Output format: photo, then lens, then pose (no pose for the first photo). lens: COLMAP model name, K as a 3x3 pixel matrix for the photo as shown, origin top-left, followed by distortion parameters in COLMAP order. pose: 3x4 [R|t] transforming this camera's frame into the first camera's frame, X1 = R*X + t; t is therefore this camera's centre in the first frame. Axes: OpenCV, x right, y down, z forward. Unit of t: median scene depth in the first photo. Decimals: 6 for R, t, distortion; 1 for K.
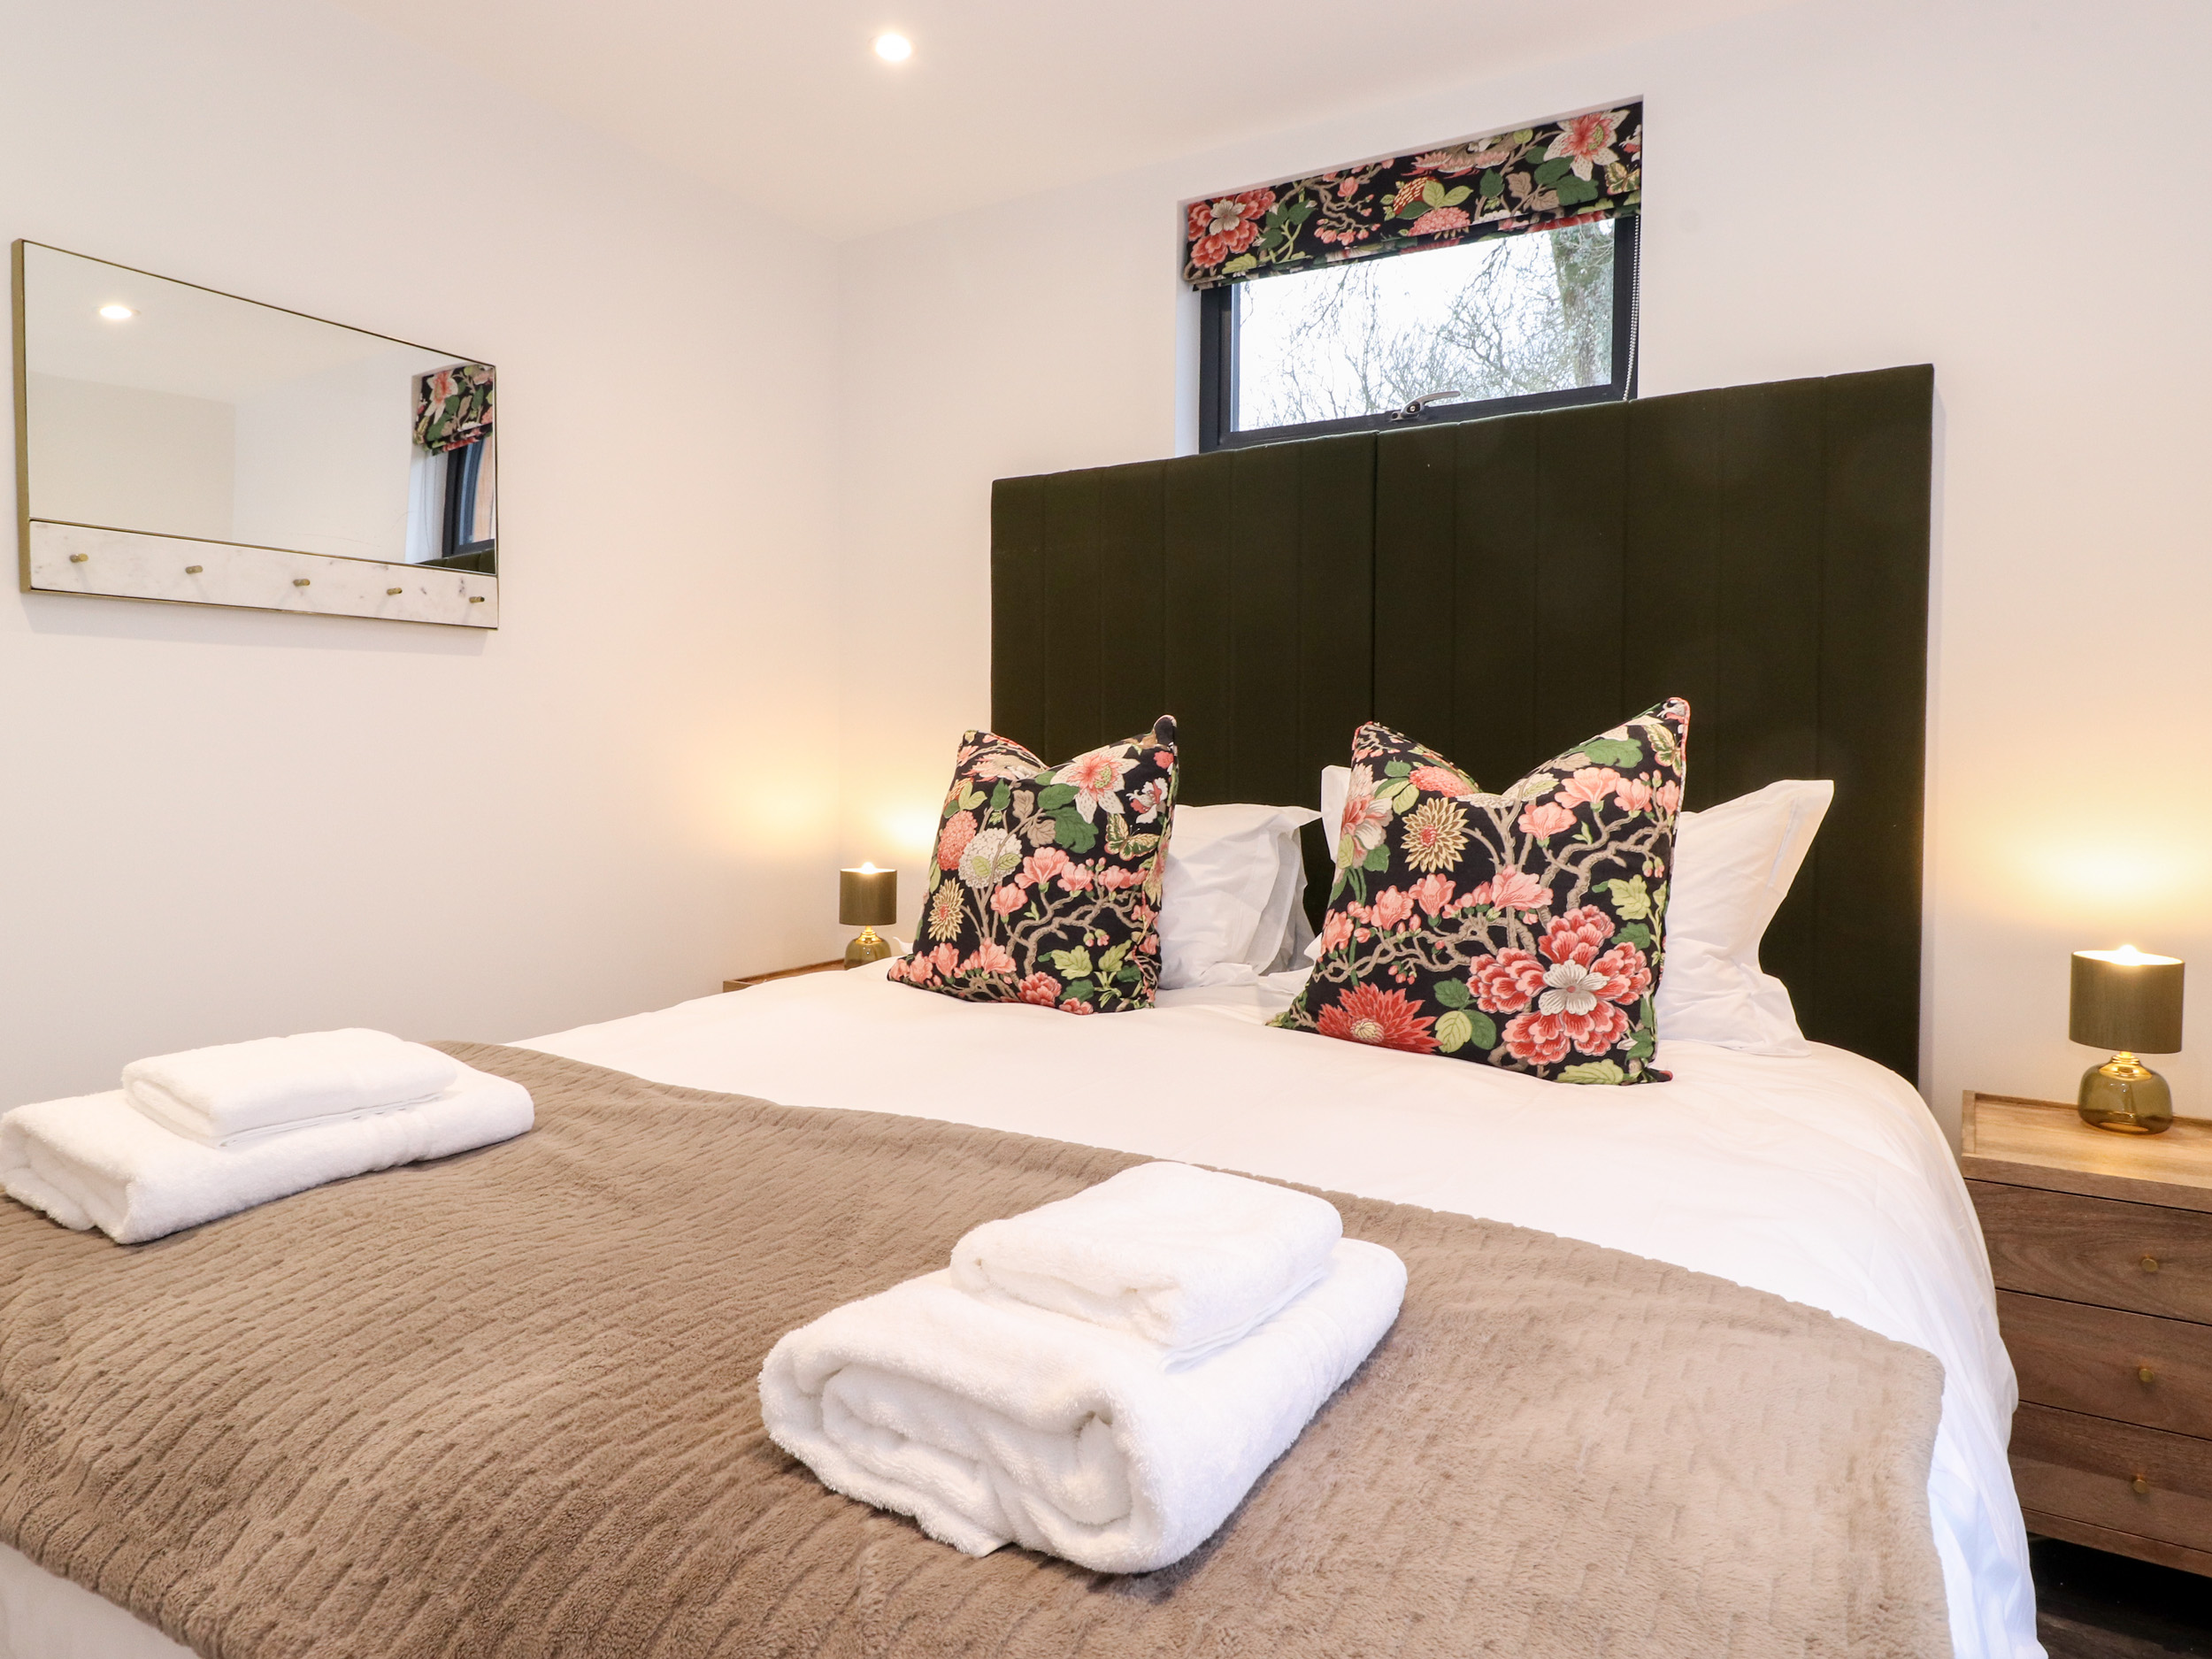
lens RADIAL K [[1369.8, 0, 1110.6], [0, 1369.8, 814.8], [0, 0, 1]] dist [-0.001279, -0.005184]
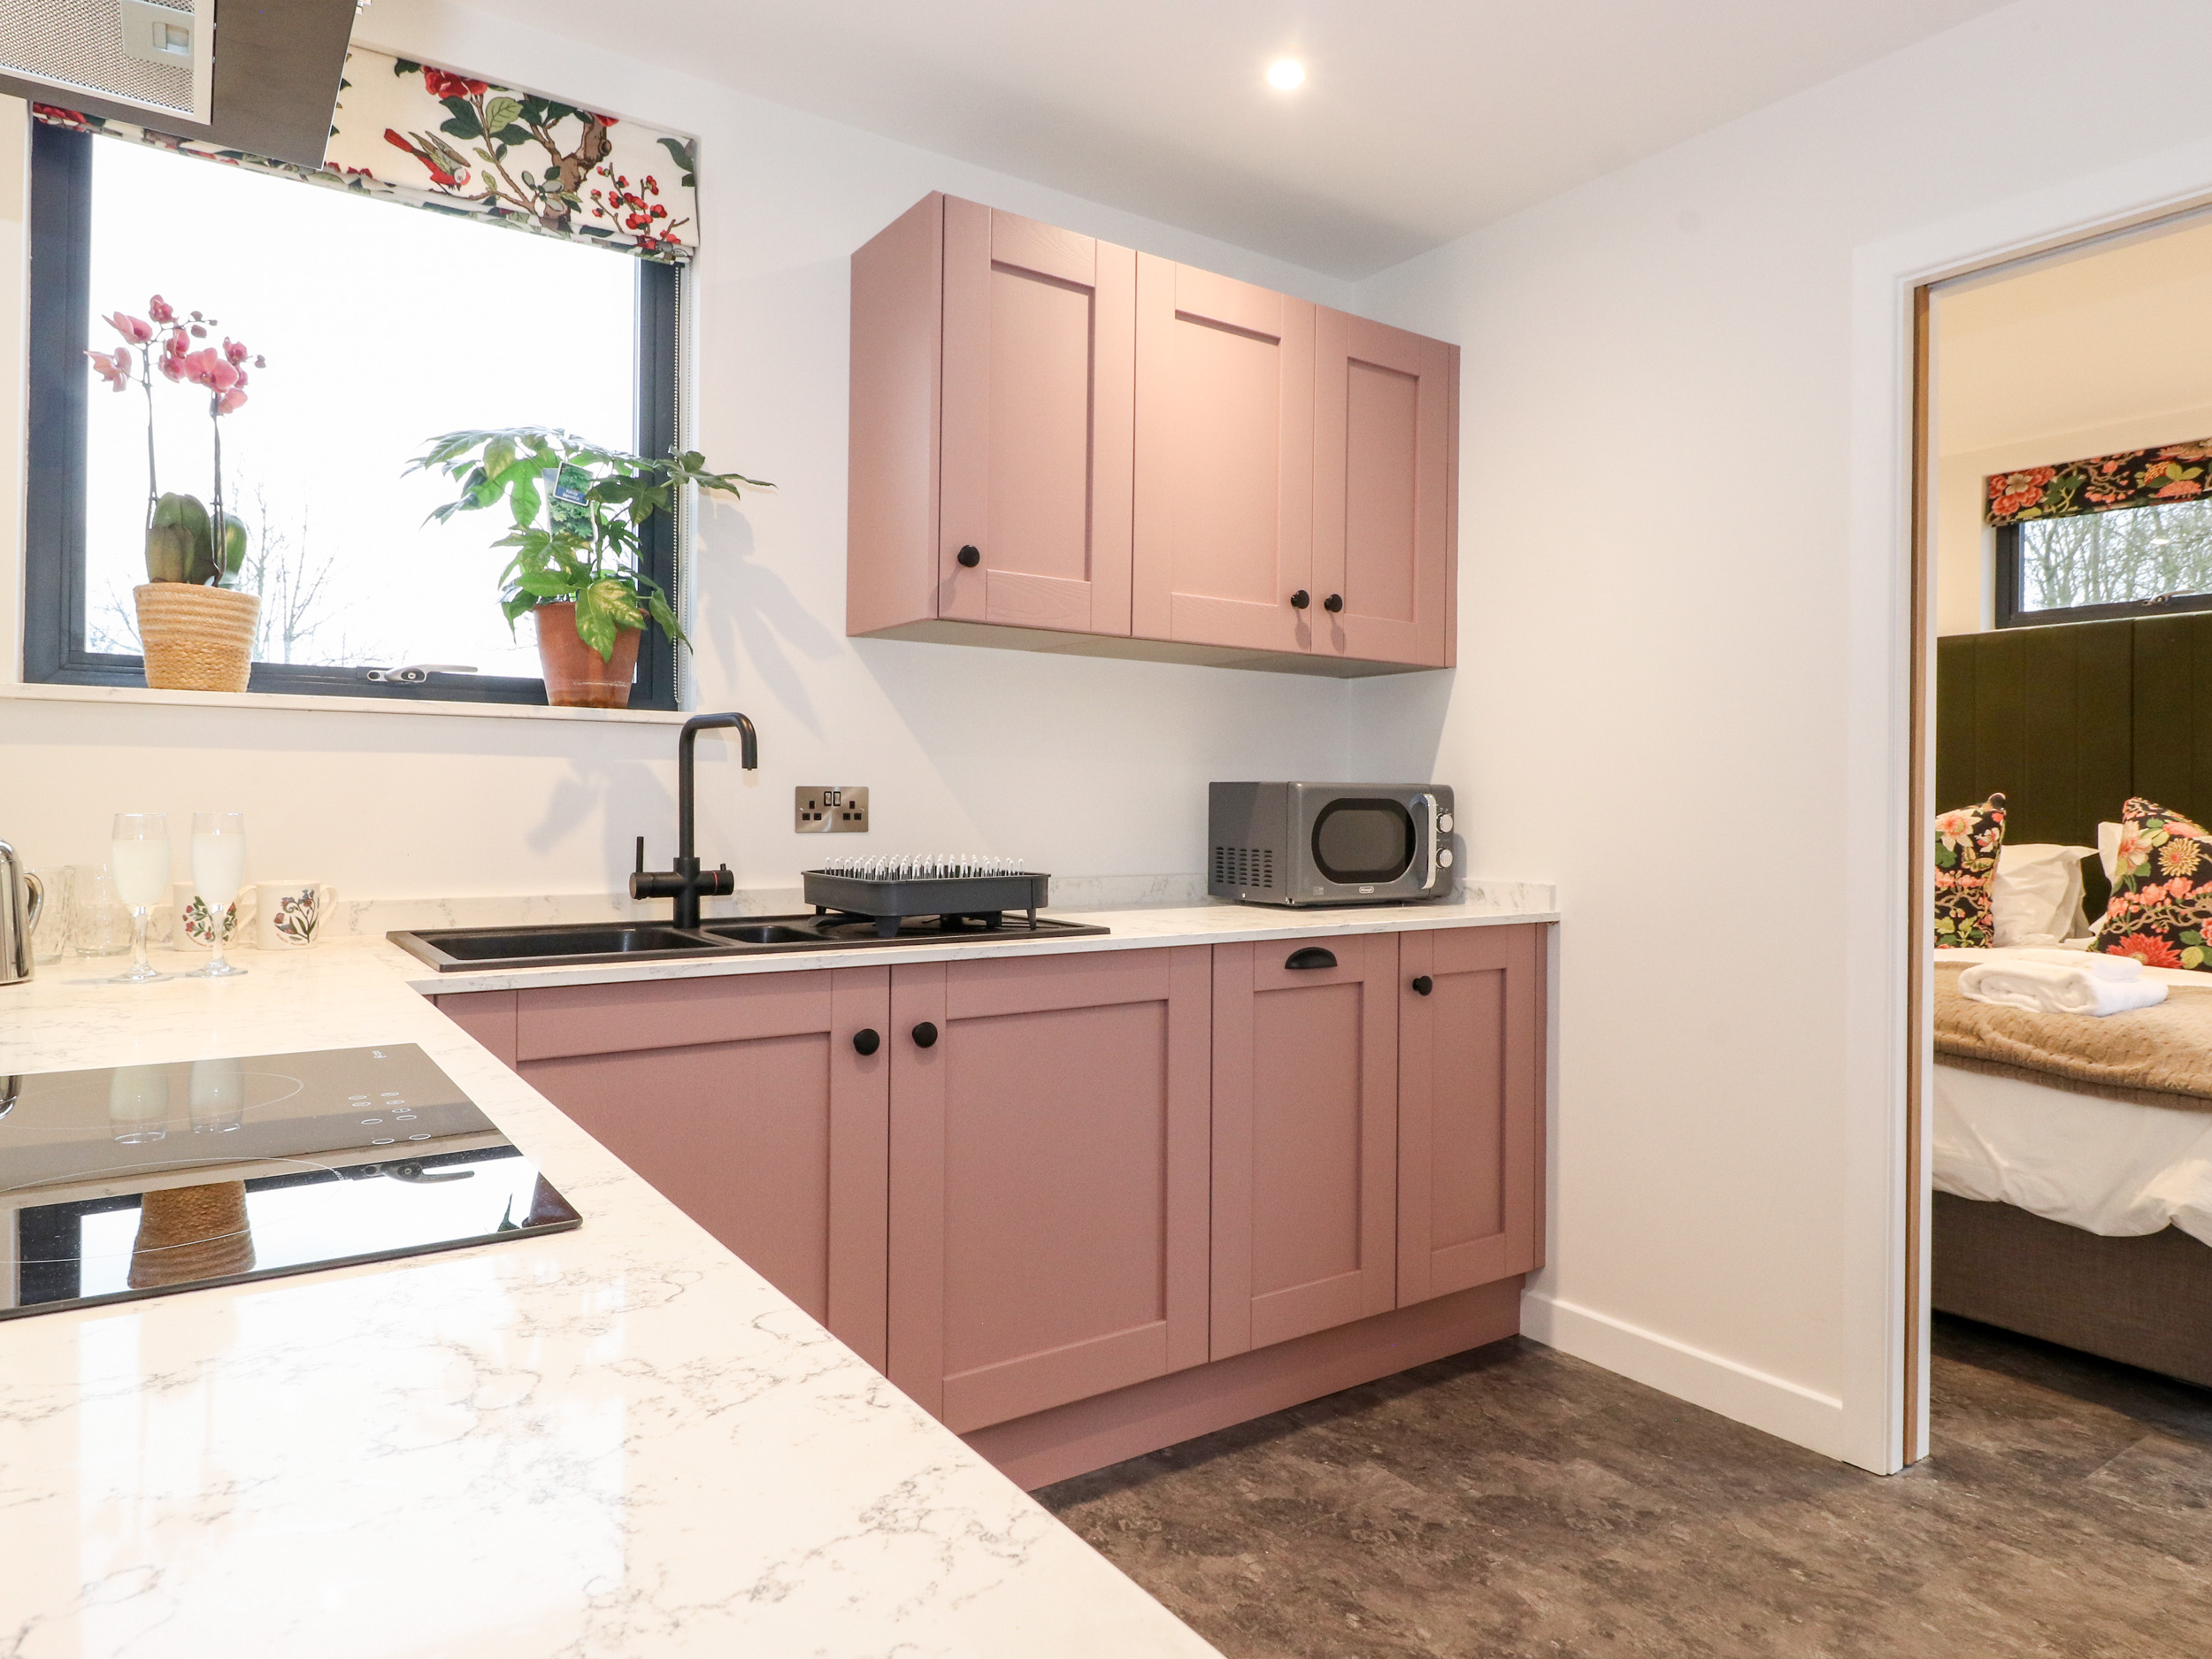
lens RADIAL K [[1369.8, 0, 1127.1], [0, 1369.8, 800.2], [0, 0, 1]] dist [-0.001279, -0.005184]
pose [[0.911756, 0.005082, -0.410700, -0.266027], [-0.027982, 0.998369, -0.049765, 0.058987], [0.409777, 0.056866, 0.910411, -1.116808]]
